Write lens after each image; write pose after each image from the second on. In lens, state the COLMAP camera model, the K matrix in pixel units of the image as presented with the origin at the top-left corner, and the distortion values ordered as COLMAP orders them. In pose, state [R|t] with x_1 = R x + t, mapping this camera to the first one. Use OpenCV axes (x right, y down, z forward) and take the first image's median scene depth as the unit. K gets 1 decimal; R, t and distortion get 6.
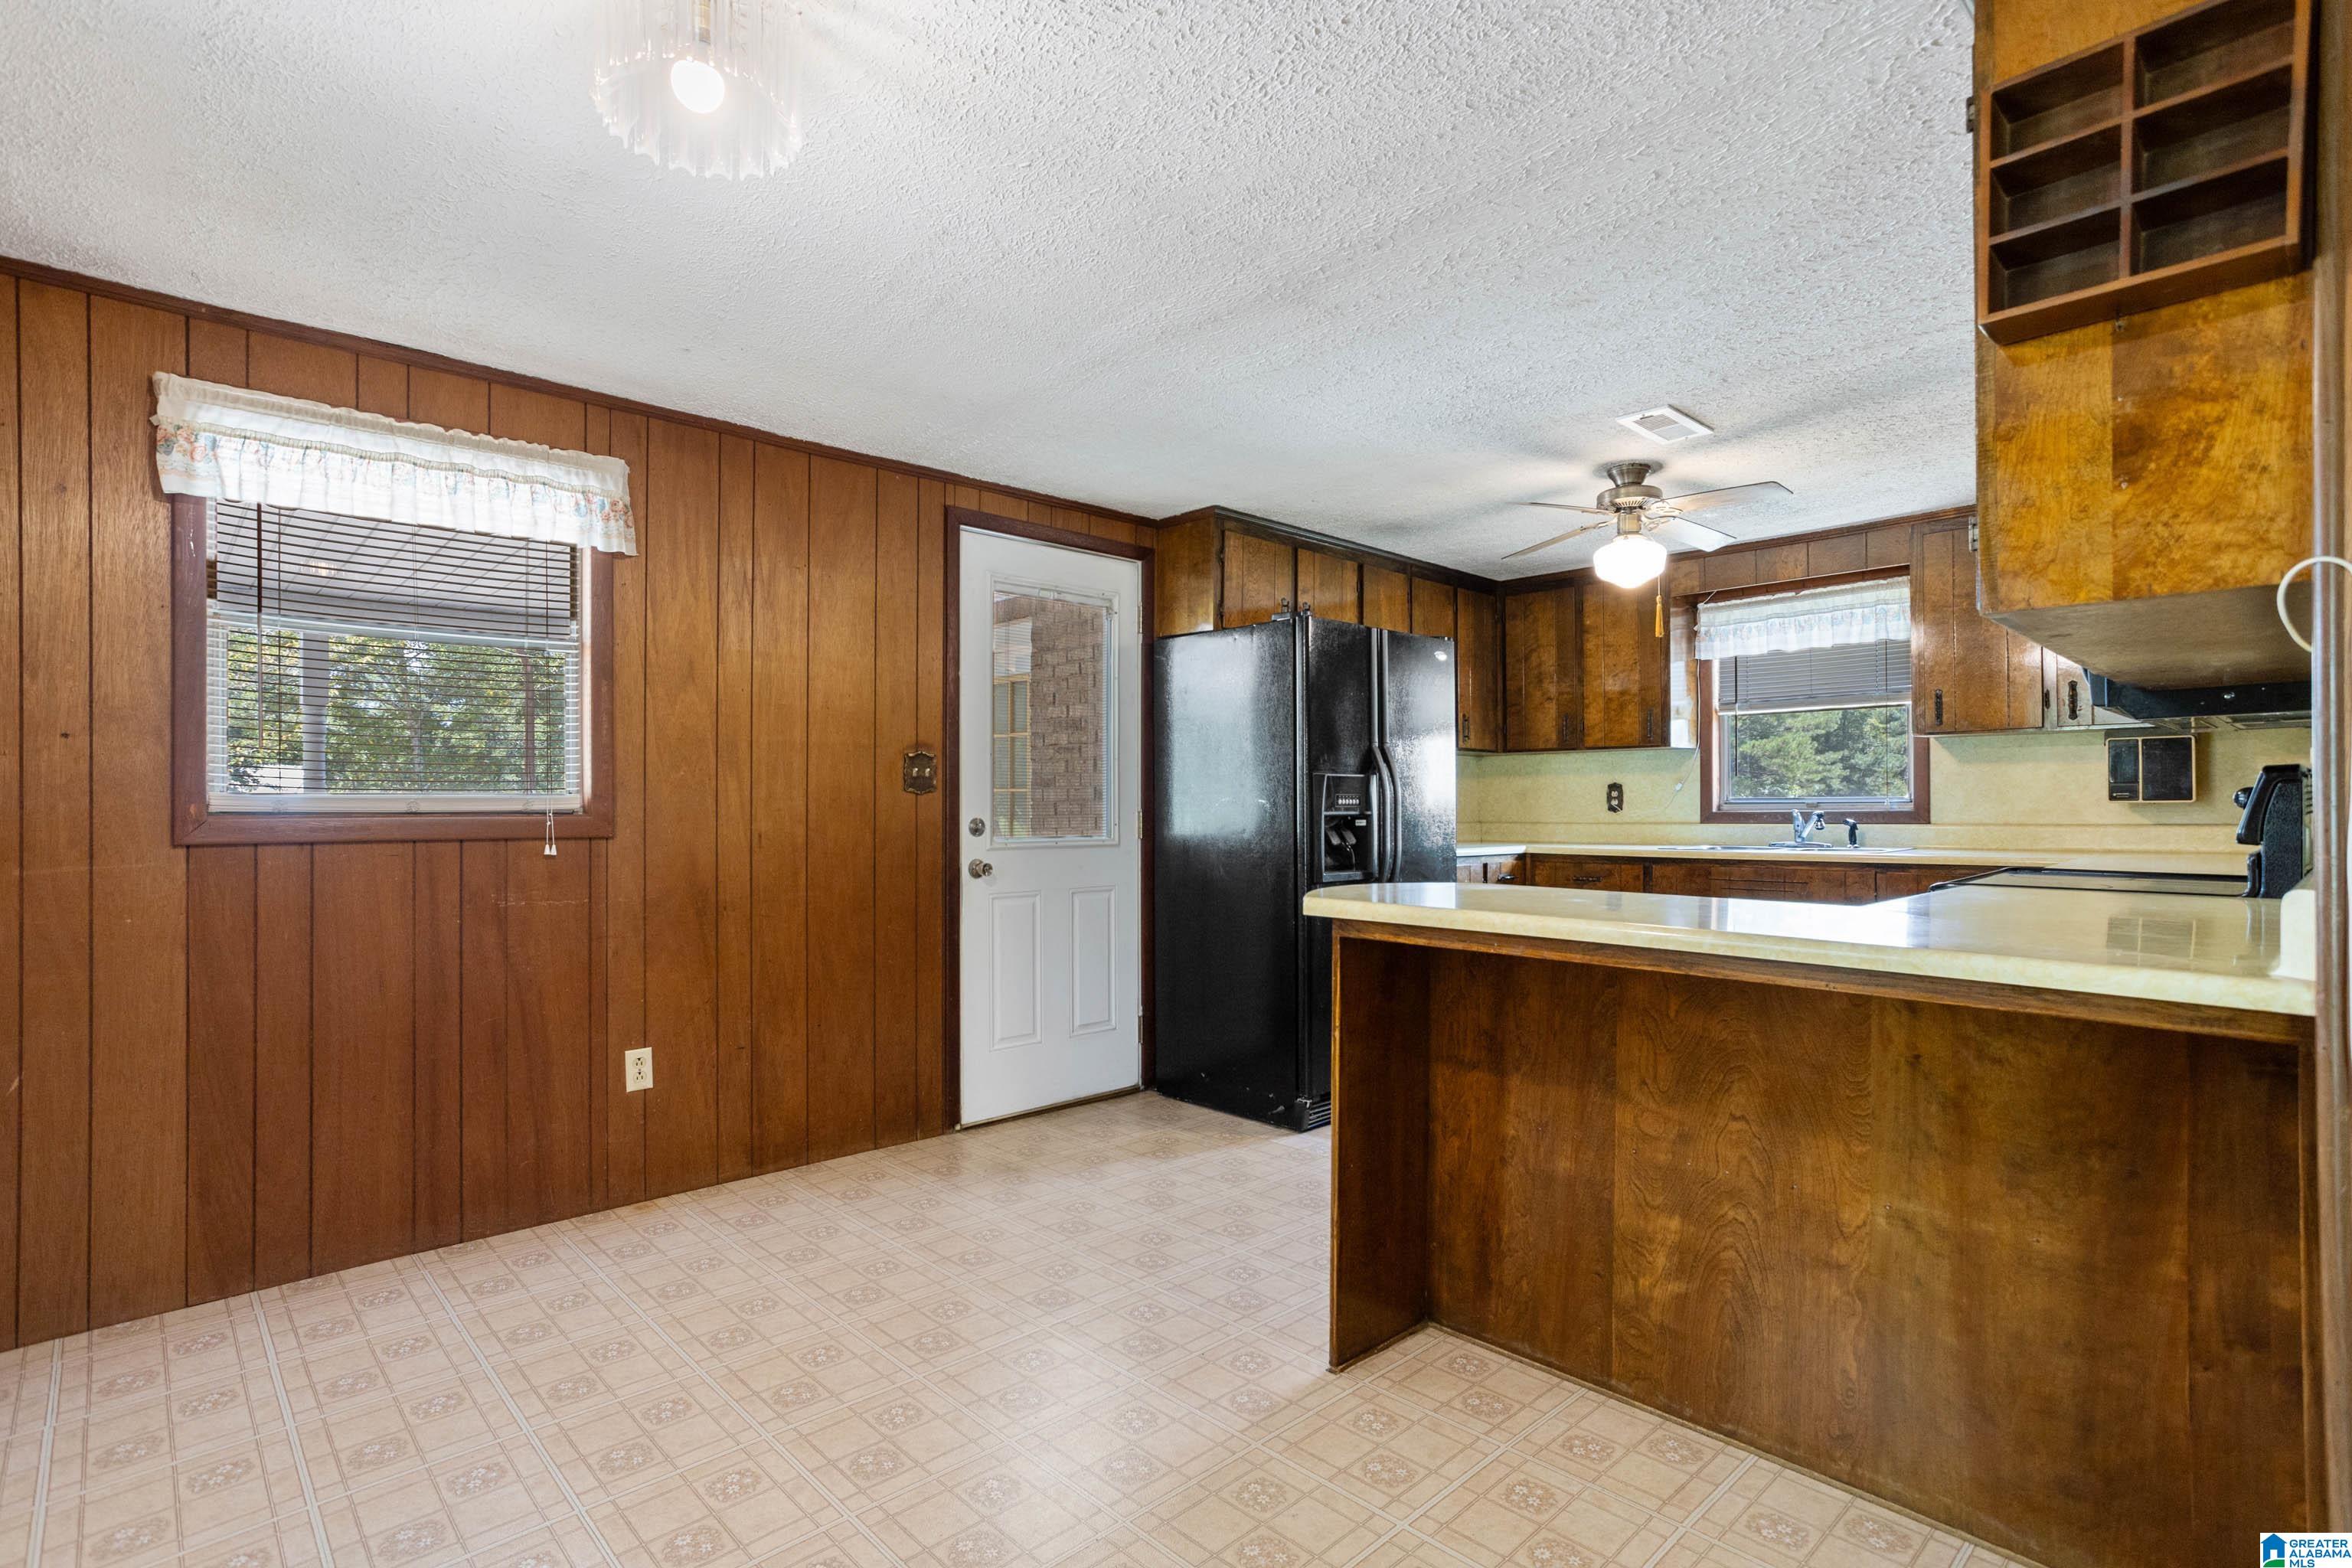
lens RADIAL K [[1153.6, 0, 1168.2], [0, 1153.6, 797.4], [0, 0, 1]] dist [-0.039071, 0.025793]
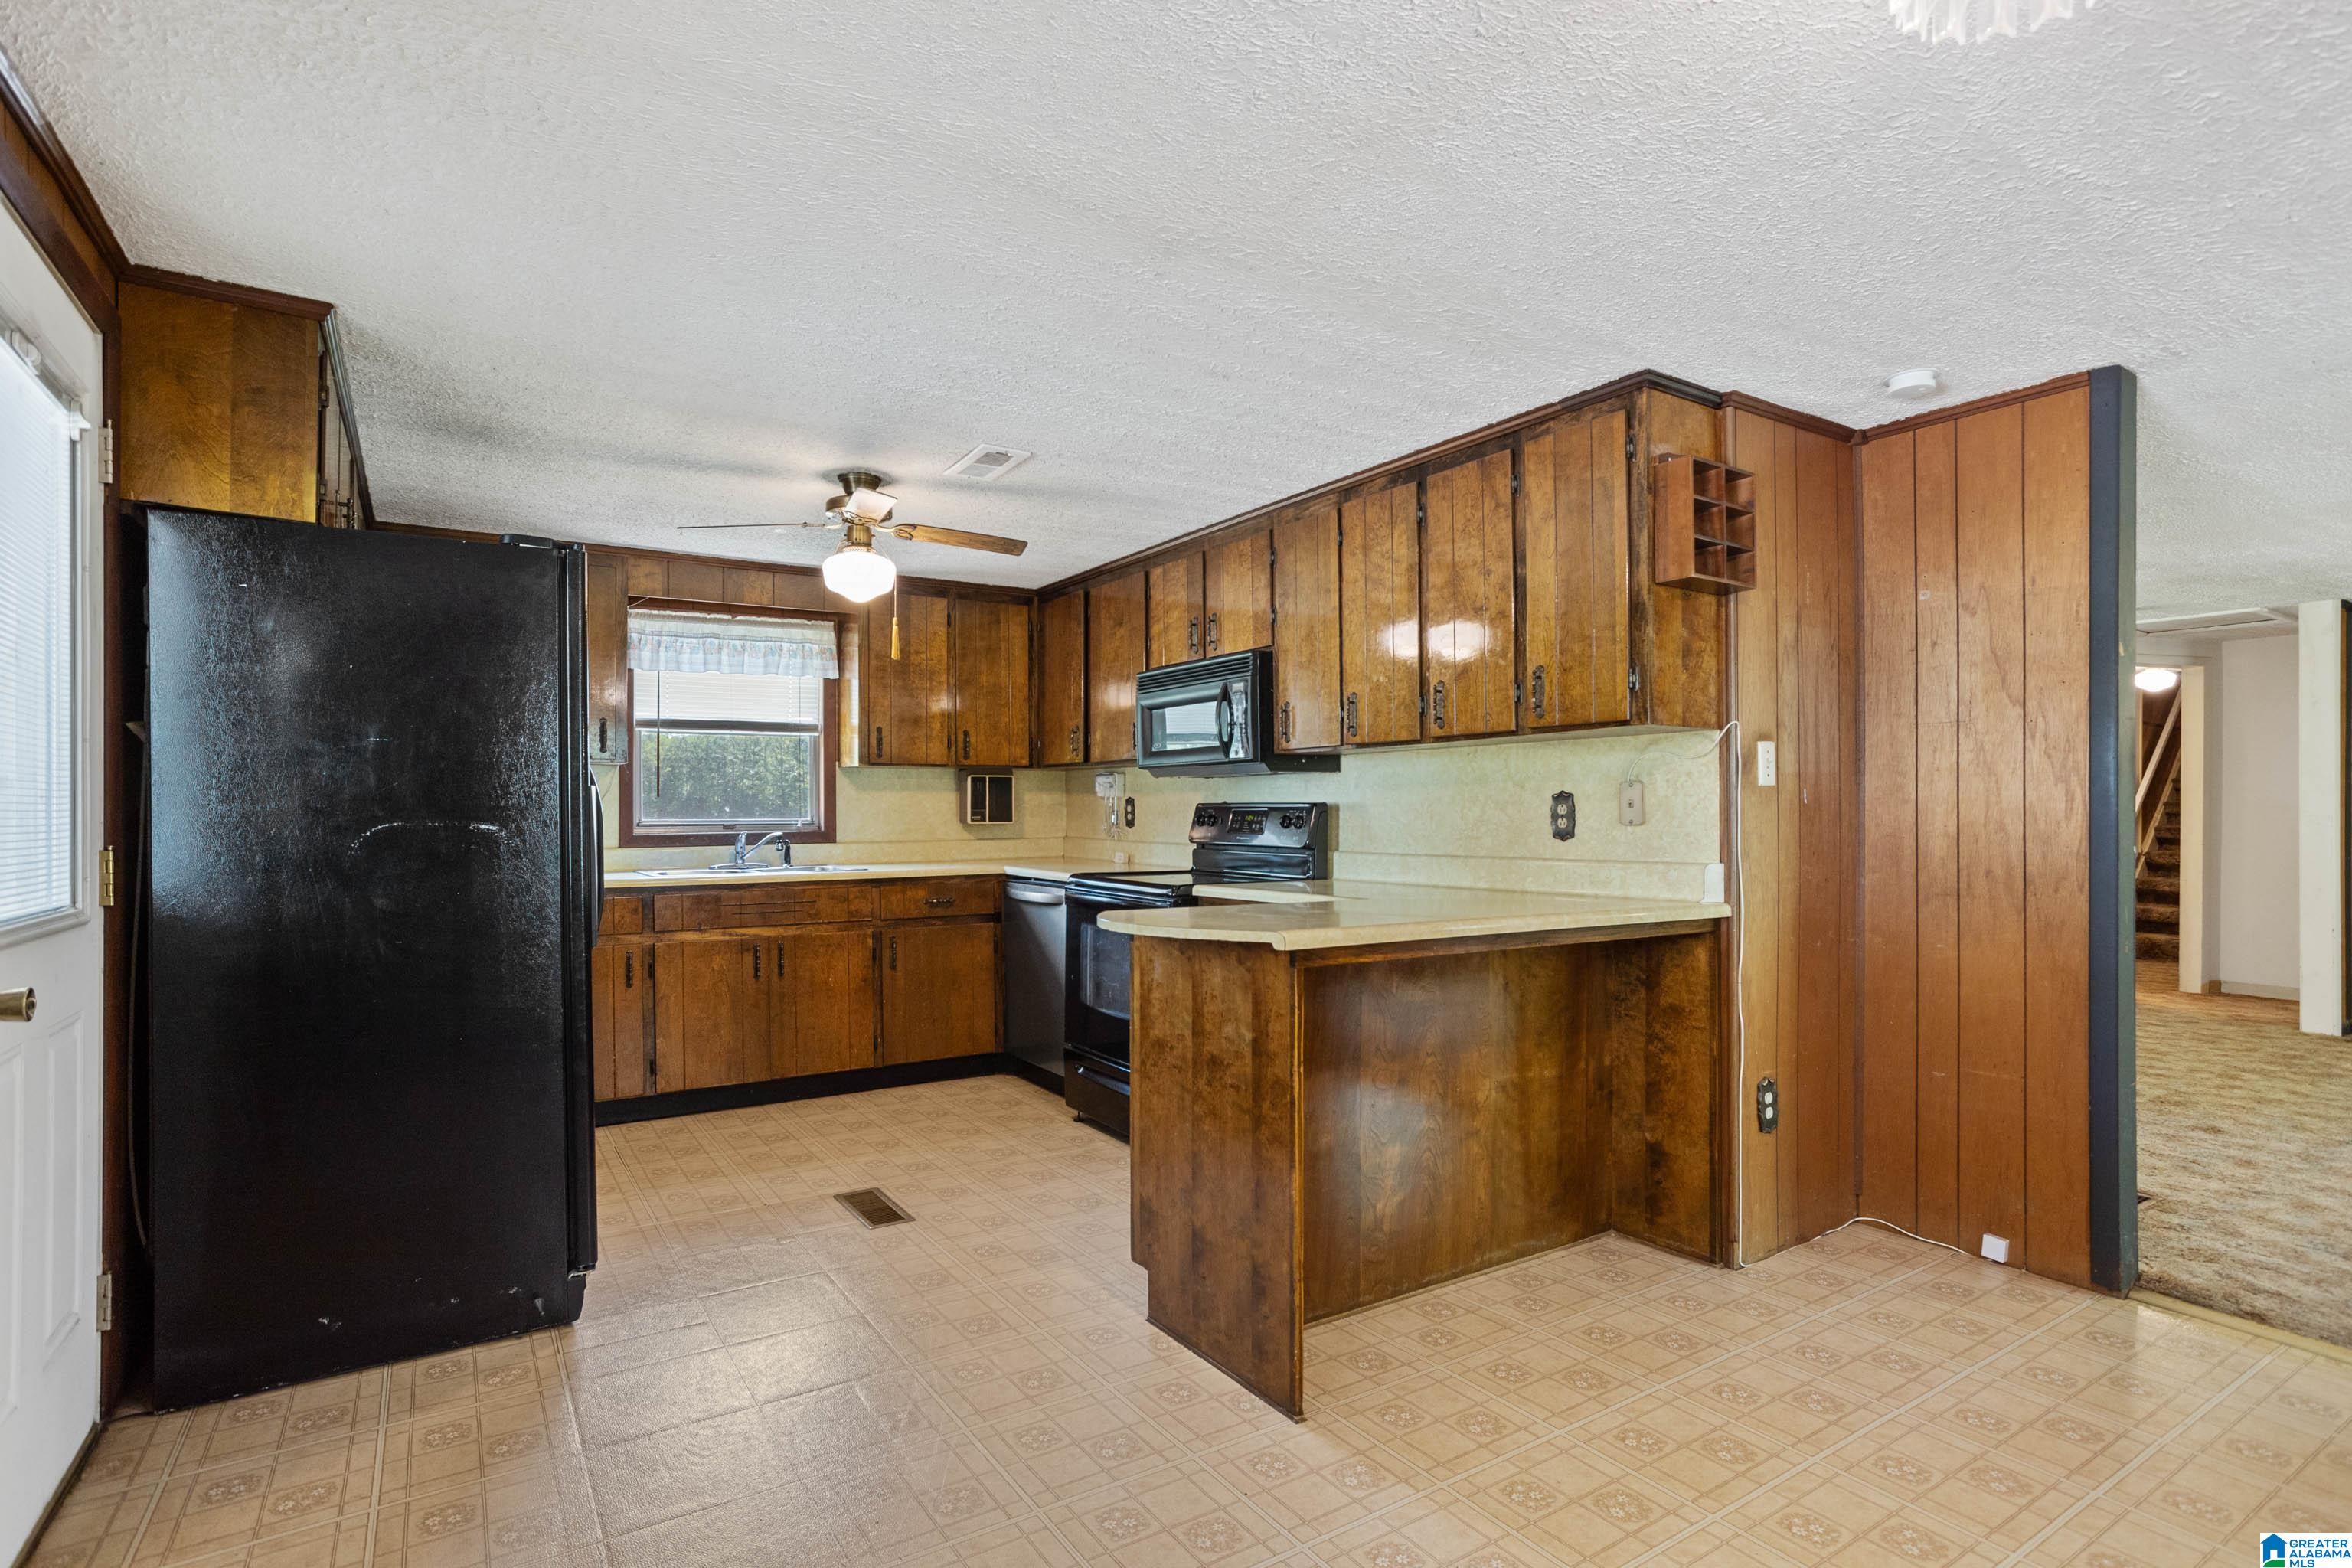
lens RADIAL K [[1153.6, 0, 1187.1], [0, 1153.6, 817.2], [0, 0, 1]] dist [-0.039071, 0.025793]
pose [[0.175101, -0.000475, 0.984550, -0.473796], [-0.001398, 0.999999, 0.000731, -0.003966], [-0.984550, -0.001505, 0.175100, 0.534268]]
